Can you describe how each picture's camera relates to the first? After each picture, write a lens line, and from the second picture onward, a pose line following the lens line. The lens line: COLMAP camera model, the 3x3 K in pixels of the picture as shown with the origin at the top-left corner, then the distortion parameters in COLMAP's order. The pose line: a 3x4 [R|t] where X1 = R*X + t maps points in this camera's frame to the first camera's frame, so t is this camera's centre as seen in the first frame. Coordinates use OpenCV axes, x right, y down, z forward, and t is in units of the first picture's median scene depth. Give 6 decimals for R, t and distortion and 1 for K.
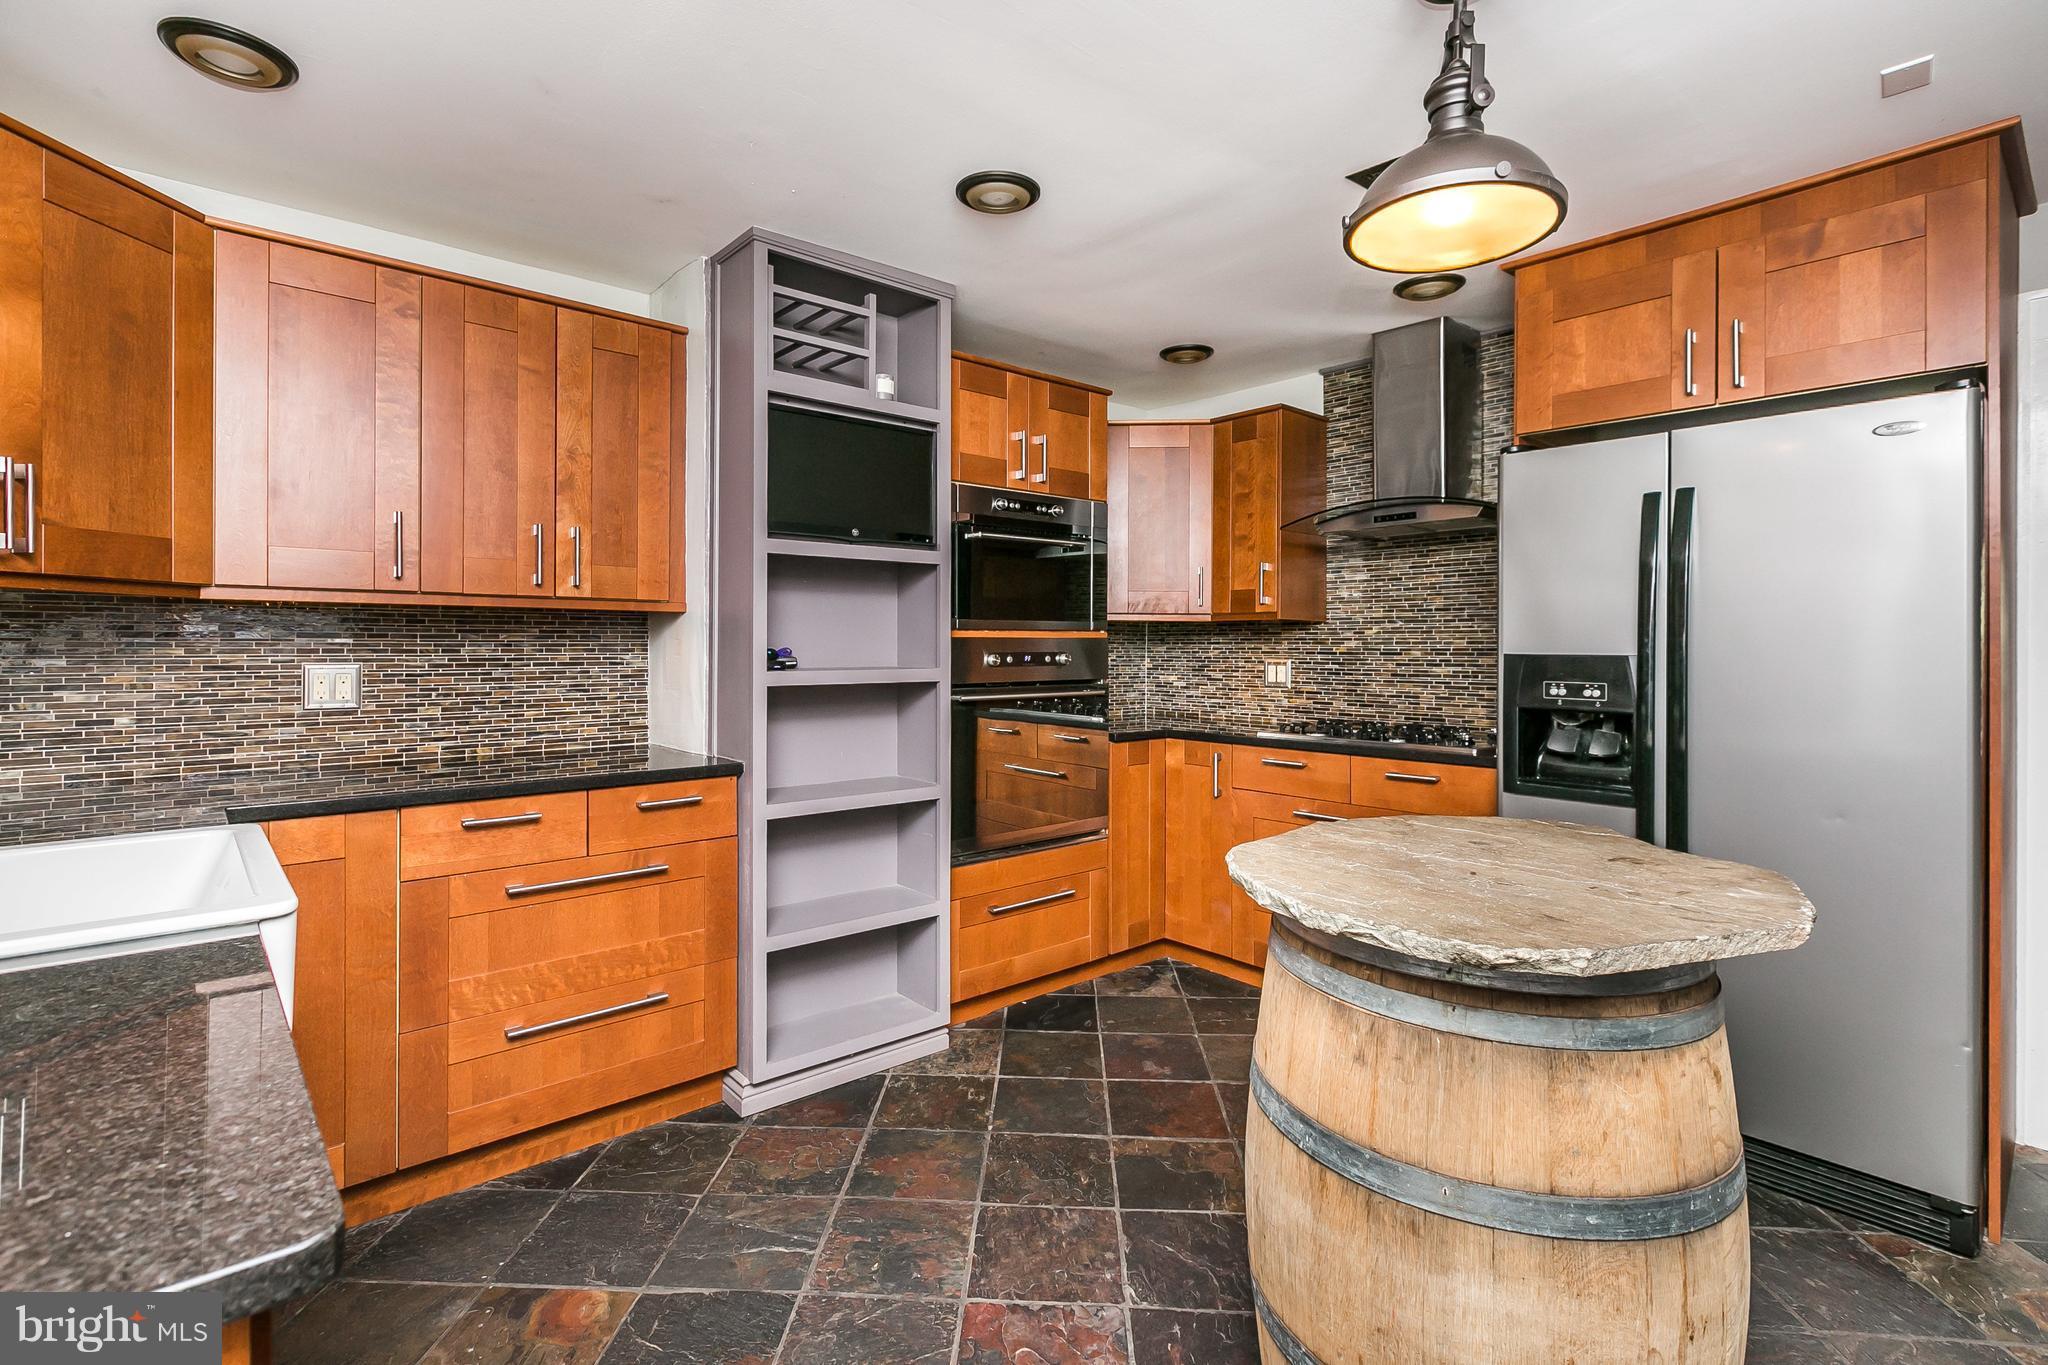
lens RADIAL K [[945.5, 0, 1038.2], [0, 945.5, 633.2], [0, 0, 1]] dist [0.001946, 0.000312]
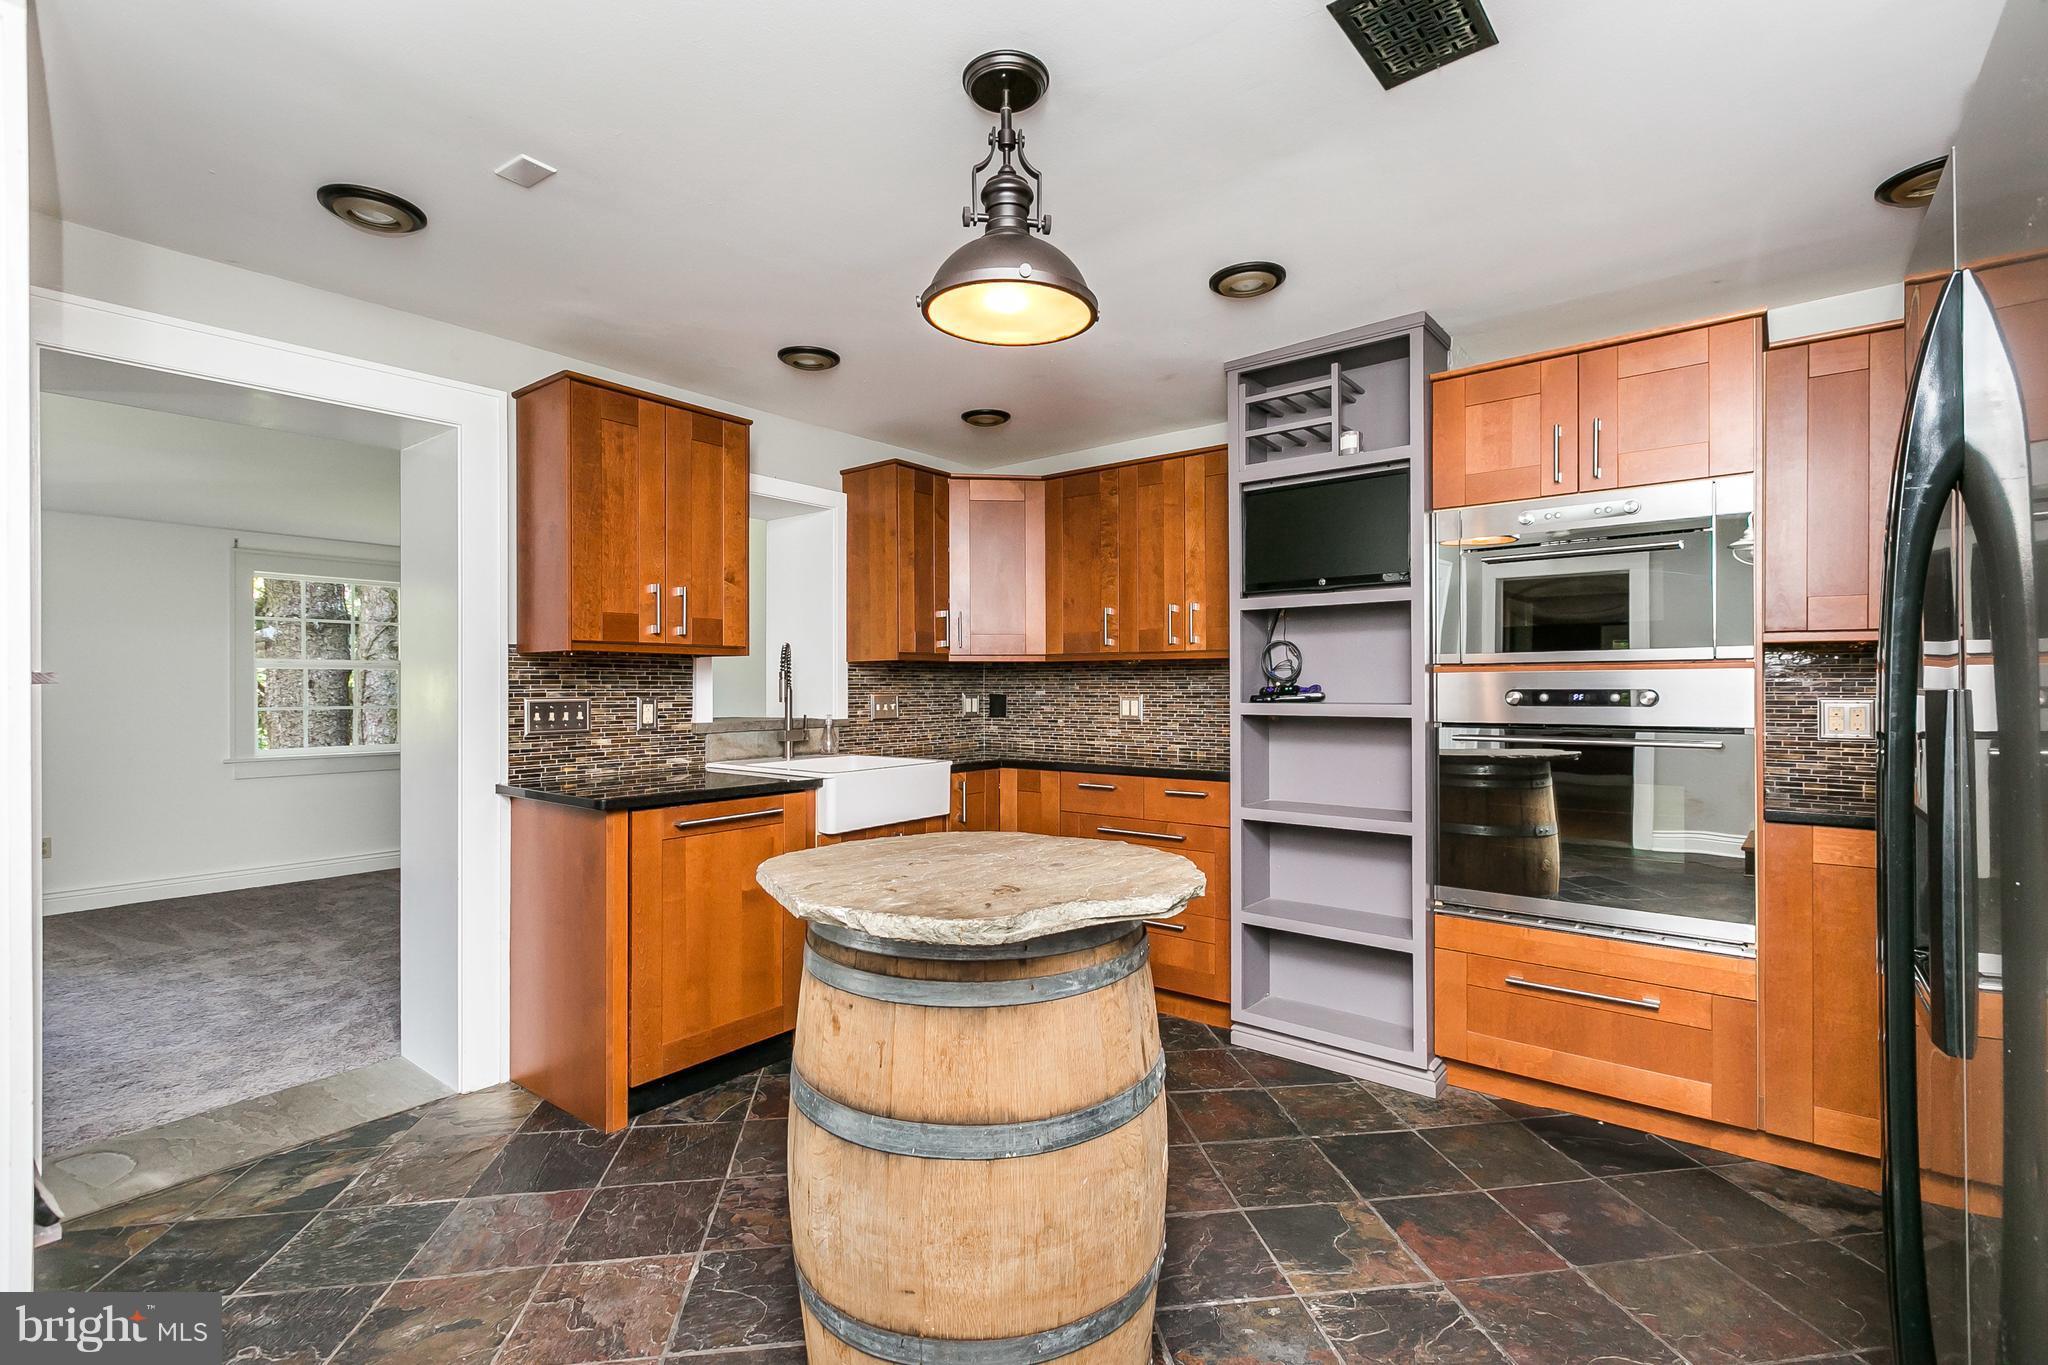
lens RADIAL K [[945.5, 0, 1014.7], [0, 945.5, 680.7], [0, 0, 1]] dist [0.001946, 0.000312]
pose [[0.163754, -0.007312, -0.986474, 0.926224], [0.014704, 0.999880, -0.004970, 0.011495], [0.986392, -0.013691, 0.163841, 0.493481]]
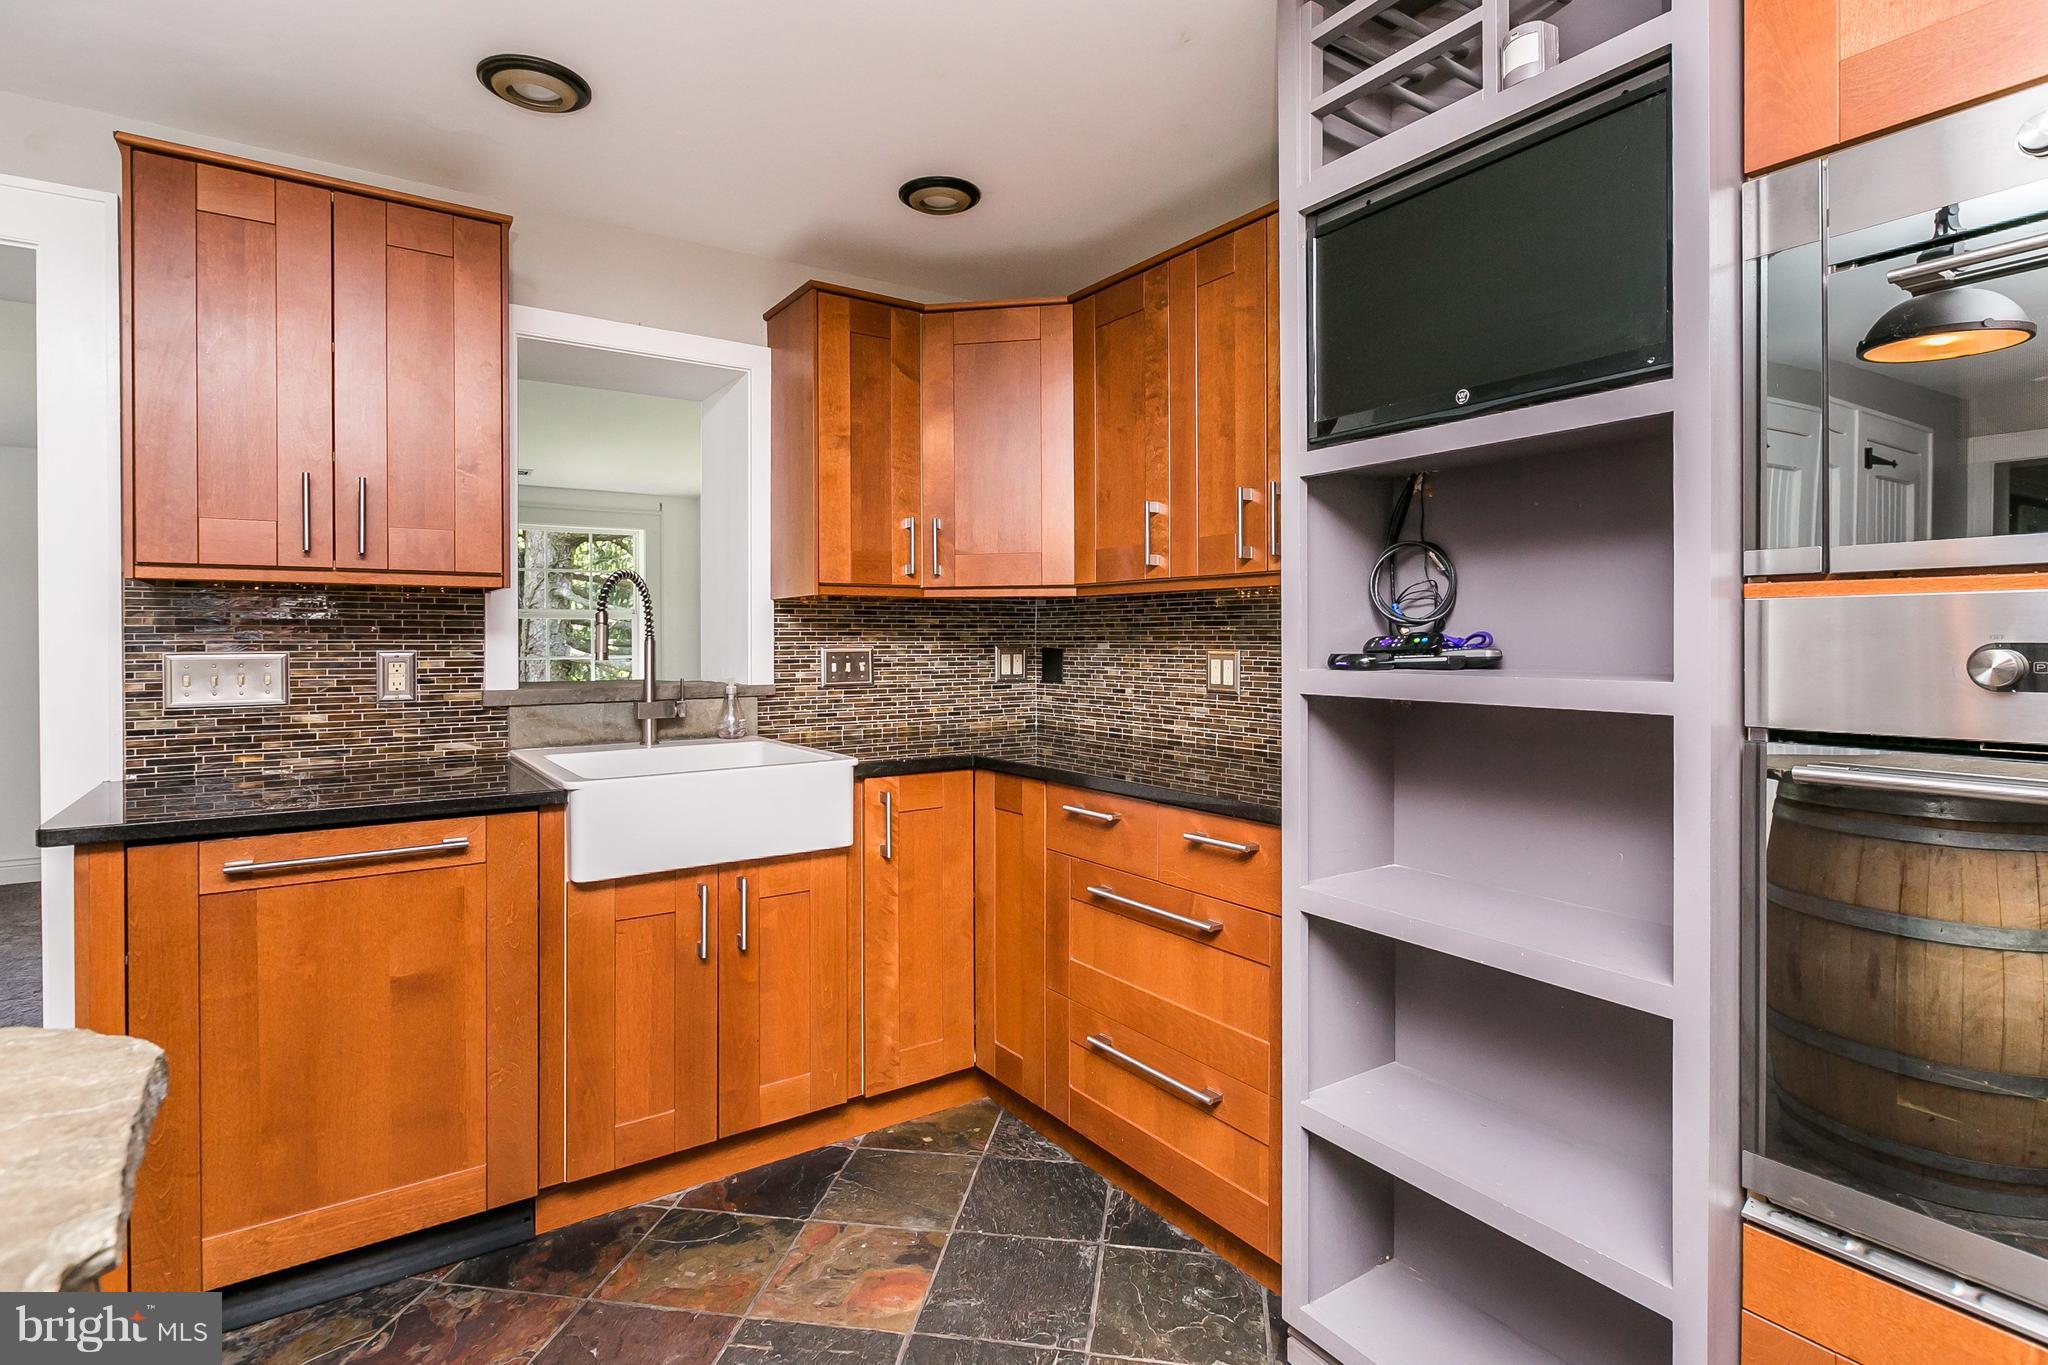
lens RADIAL K [[1008.2, 0, 1021.3], [0, 1008.2, 644.8], [0, 0, 1]] dist [-0.001428, -0.001249]
pose [[-0.138436, 0.005764, -0.990355, 0.387402], [0.013870, 0.999896, 0.003881, 0.018257], [0.990274, -0.013199, -0.138501, 0.916102]]
